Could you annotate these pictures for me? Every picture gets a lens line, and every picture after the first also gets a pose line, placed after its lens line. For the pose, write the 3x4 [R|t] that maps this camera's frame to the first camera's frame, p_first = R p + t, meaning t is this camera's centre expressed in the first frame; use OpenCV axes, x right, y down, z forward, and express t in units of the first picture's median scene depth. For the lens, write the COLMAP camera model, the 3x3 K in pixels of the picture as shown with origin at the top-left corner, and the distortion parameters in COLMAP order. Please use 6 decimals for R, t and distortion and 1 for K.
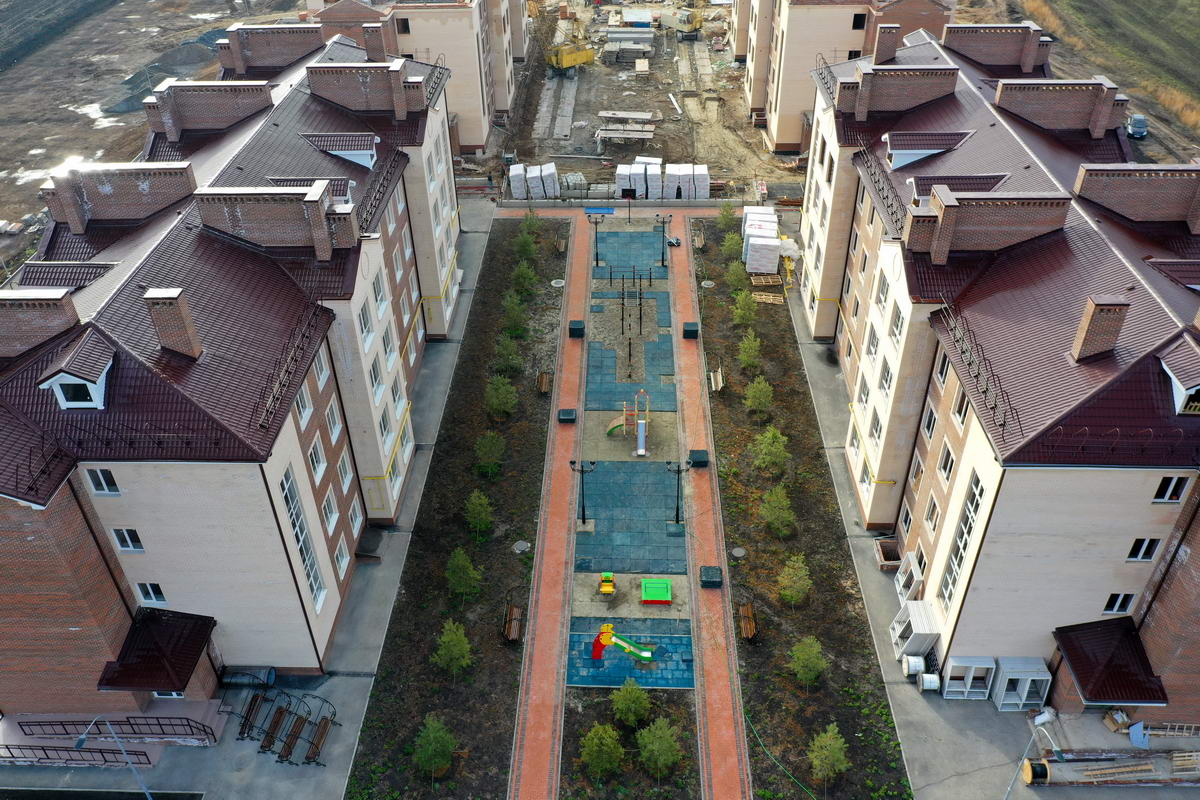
lens RADIAL K [[945.1, 0, 603.2], [0, 945.1, 411.3], [0, 0, 1]] dist [-0.007449, 0.002962]
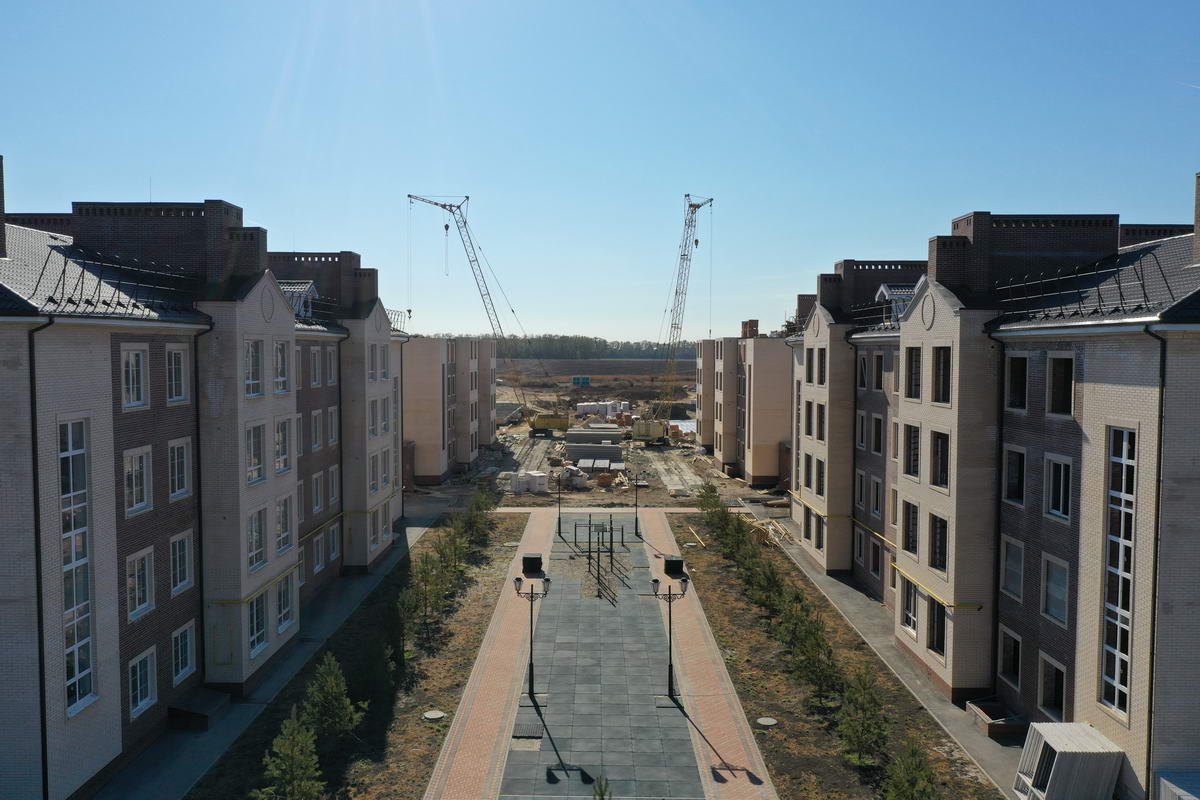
lens RADIAL K [[945.1, 0, 604.2], [0, 945.1, 402.1], [0, 0, 1]] dist [-0.007449, 0.002962]
pose [[0.999353, 0.014554, 0.032881, 0.006361], [0.006137, 0.831983, -0.554768, 0.333126], [-0.035430, 0.554611, 0.831355, 0.347791]]
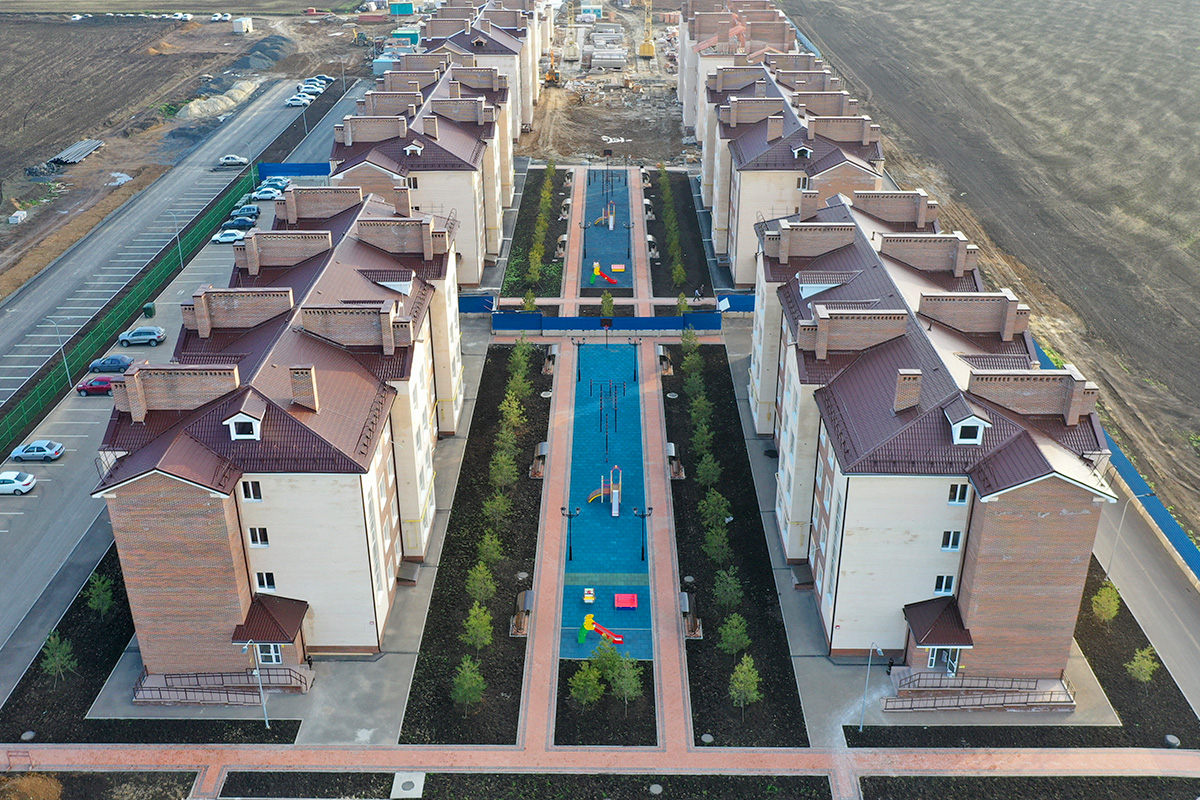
lens RADIAL K [[1150.4, 0, 610.4], [0, 1150.4, 402.4], [0, 0, 1]] dist [-0.008768, 0.000000]
pose [[0.999619, 0.003194, 0.027401, -0.010520], [0.001774, 0.983779, -0.179375, 0.198641], [-0.027530, 0.179355, 0.983399, -0.622930]]
